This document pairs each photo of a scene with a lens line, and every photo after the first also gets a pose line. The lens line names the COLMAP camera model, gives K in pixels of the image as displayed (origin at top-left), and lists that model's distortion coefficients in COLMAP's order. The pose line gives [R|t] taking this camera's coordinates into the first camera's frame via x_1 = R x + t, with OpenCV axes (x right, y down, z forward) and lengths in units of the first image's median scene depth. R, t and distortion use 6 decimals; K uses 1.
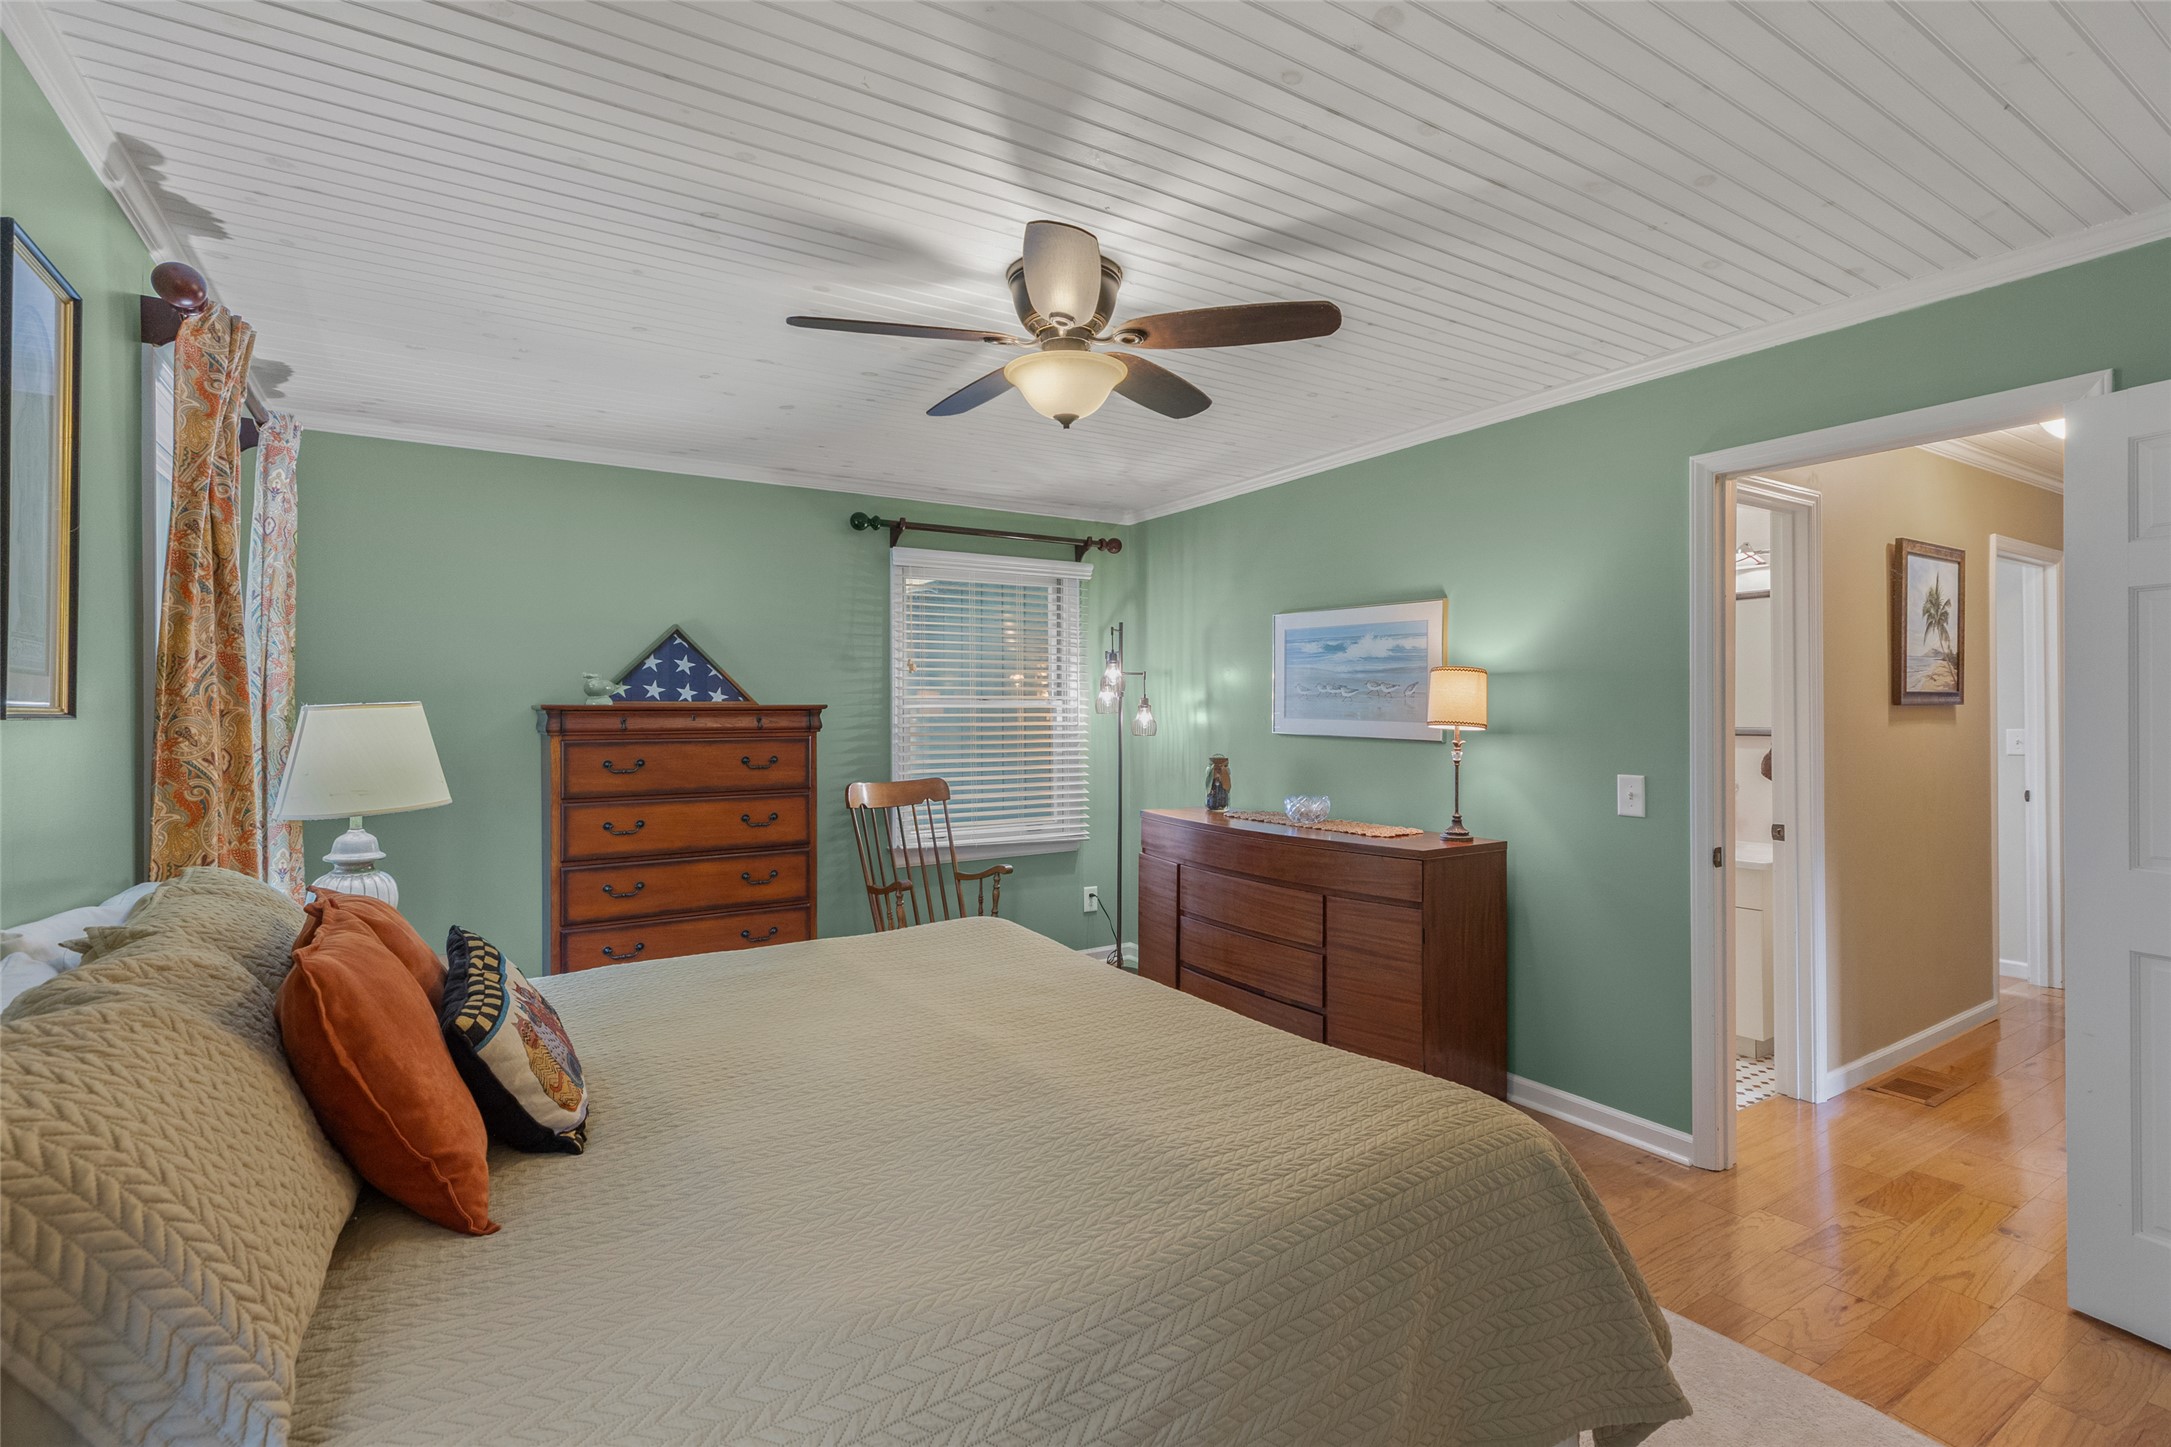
lens RADIAL K [[987.3, 0, 1067.2], [0, 987.3, 707.9], [0, 0, 1]] dist [0.003630, 0.000850]
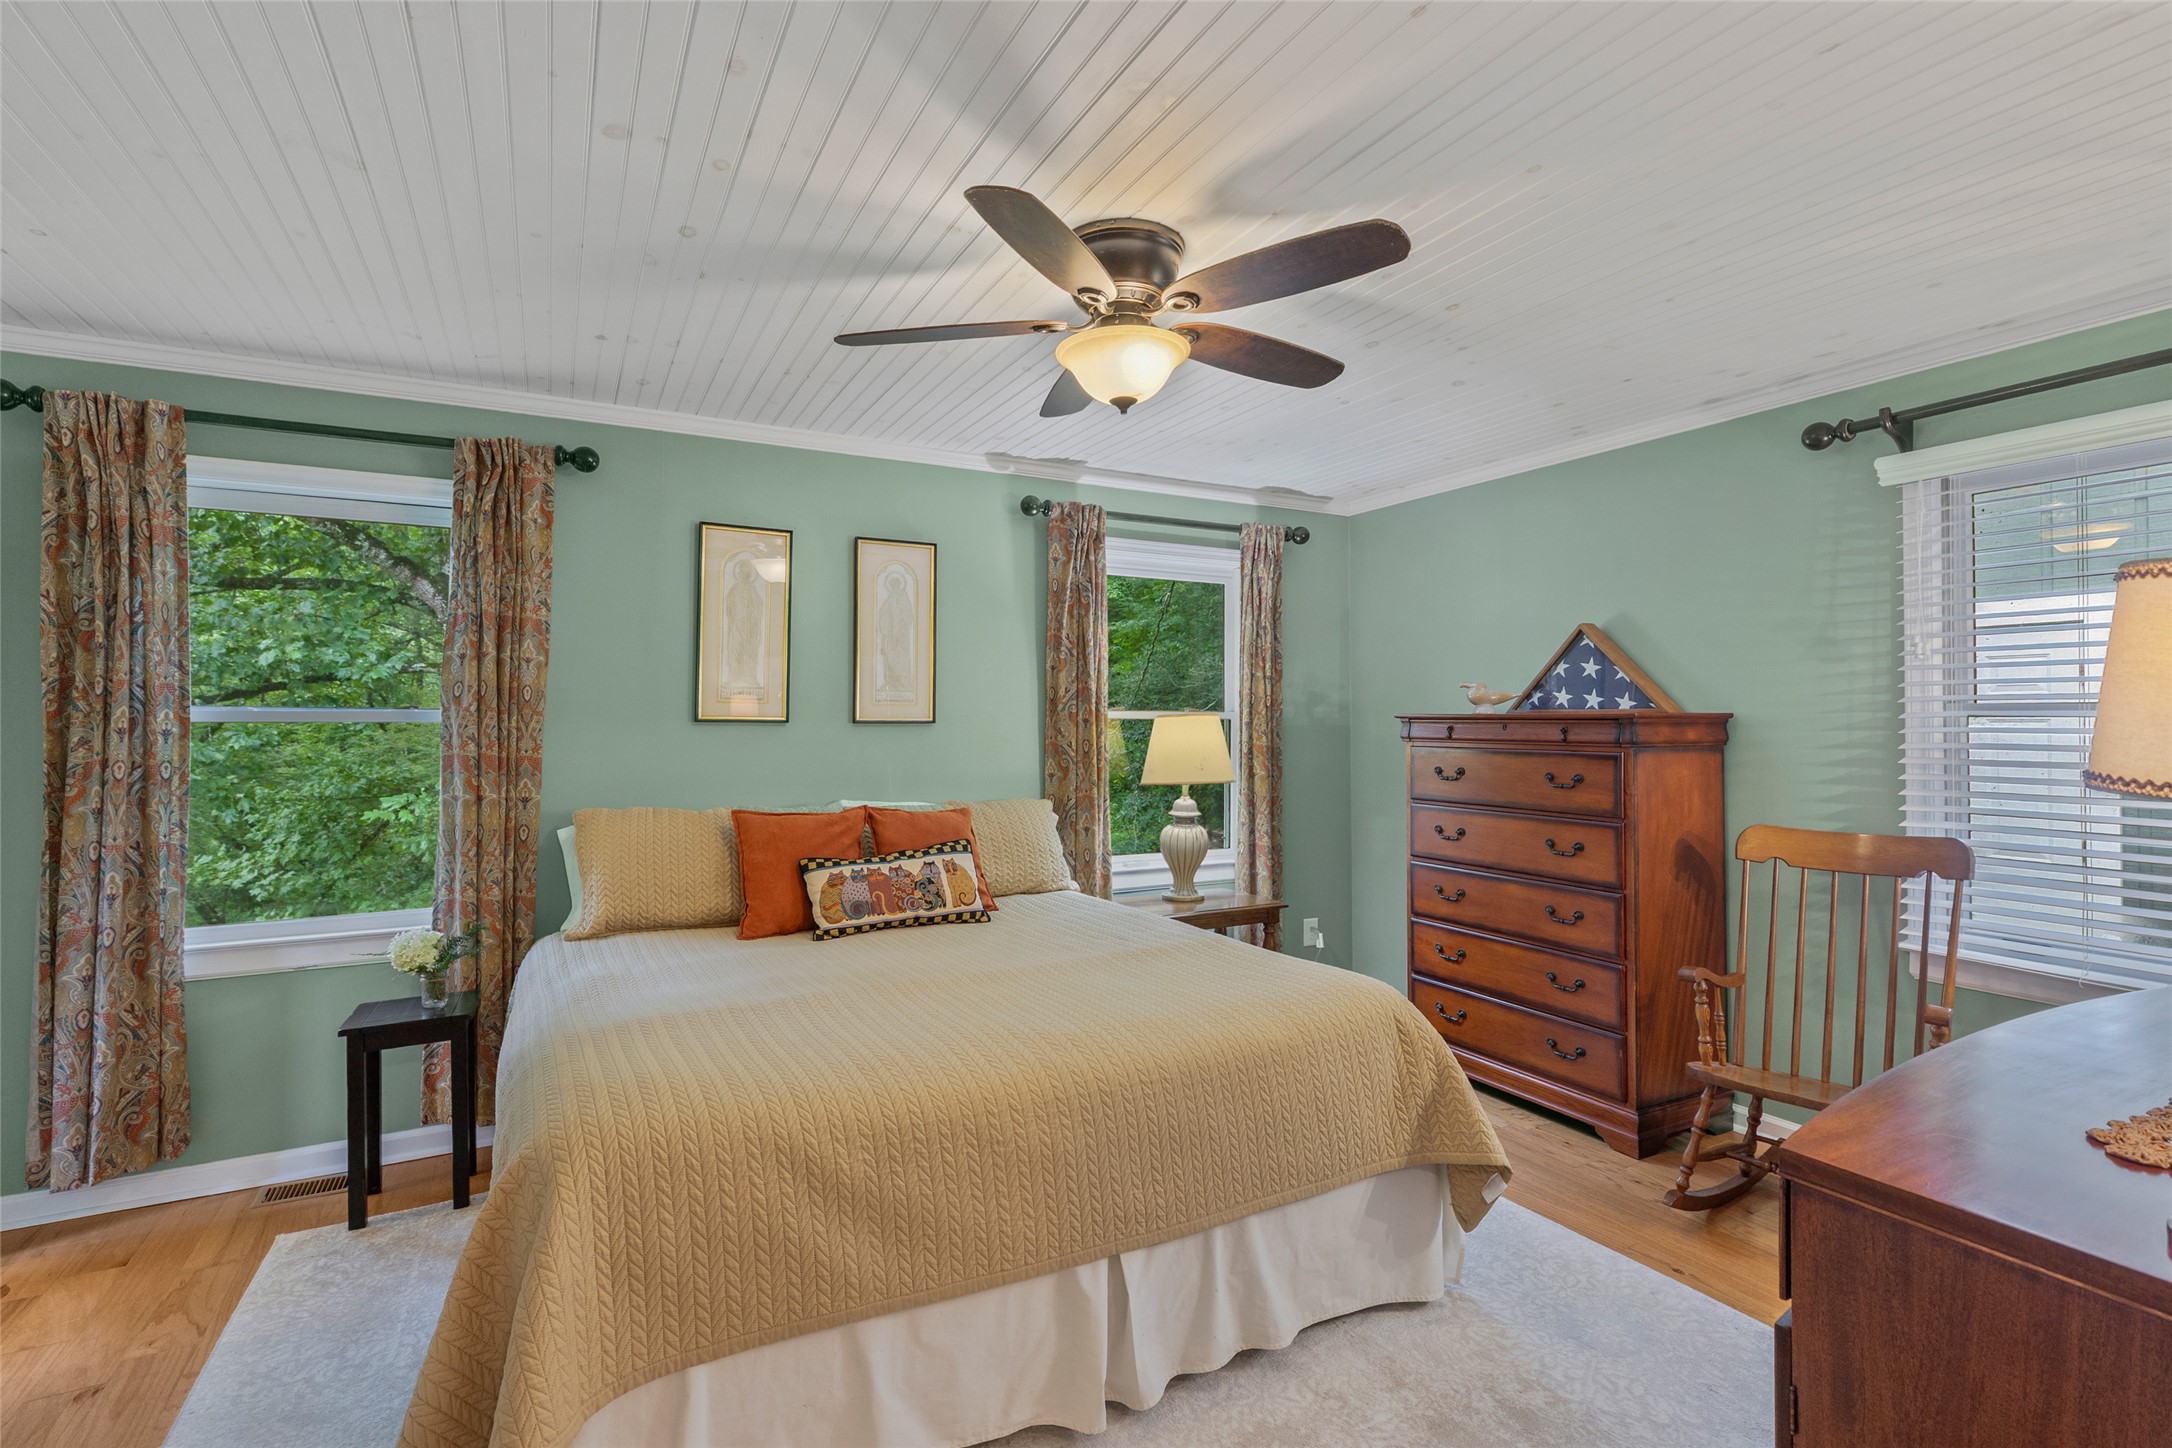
lens RADIAL K [[987.7, 0, 1066.8], [0, 987.7, 714.8], [0, 0, 1]] dist [0.003630, 0.000850]
pose [[-0.072305, 0.001100, -0.997382, 0.537033], [0.002058, 0.999997, 0.000954, -0.003310], [0.997380, -0.001984, -0.072307, 0.595585]]
